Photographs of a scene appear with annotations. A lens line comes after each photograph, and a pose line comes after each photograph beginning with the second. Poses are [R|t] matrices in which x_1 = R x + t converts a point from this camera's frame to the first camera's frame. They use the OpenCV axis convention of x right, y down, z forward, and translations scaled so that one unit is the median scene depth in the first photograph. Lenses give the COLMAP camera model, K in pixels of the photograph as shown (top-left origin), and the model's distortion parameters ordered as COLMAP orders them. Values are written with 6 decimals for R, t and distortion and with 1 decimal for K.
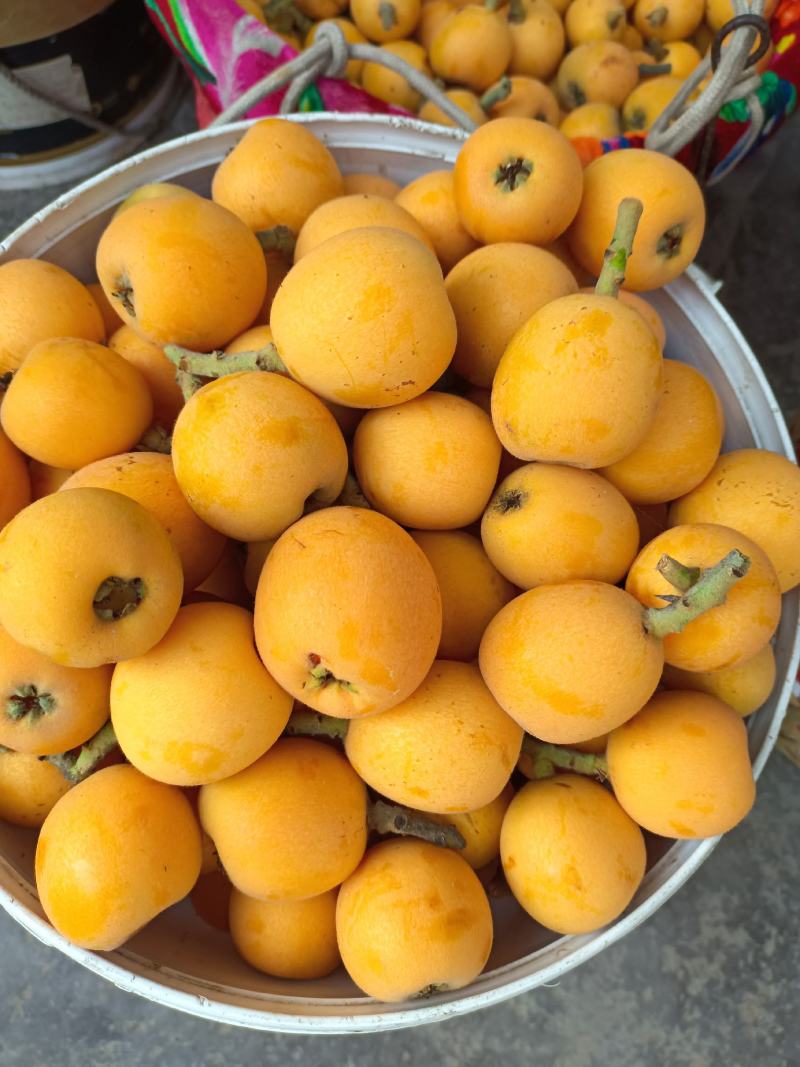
lens RADIAL K [[887.5, 0, 400.0], [0, 887.5, 533.5], [0, 0, 1]] dist [-0.059925, 0.000410]
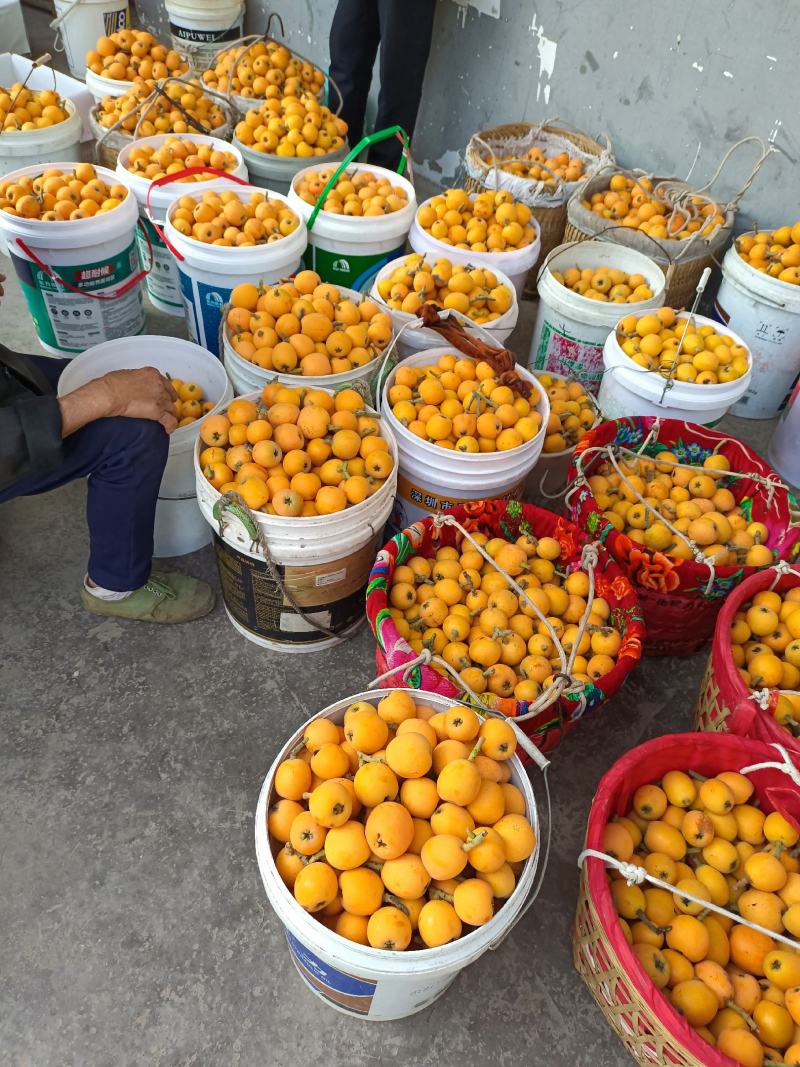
lens RADIAL K [[703.5, 0, 400.0], [0, 703.5, 533.5], [0, 0, 1]] dist [0.000129, -0.000545]
pose [[0.975595, 0.137360, -0.171307, 0.300500], [-0.203882, 0.856341, -0.474461, 0.383902], [0.081525, 0.497808, 0.863447, -2.067936]]
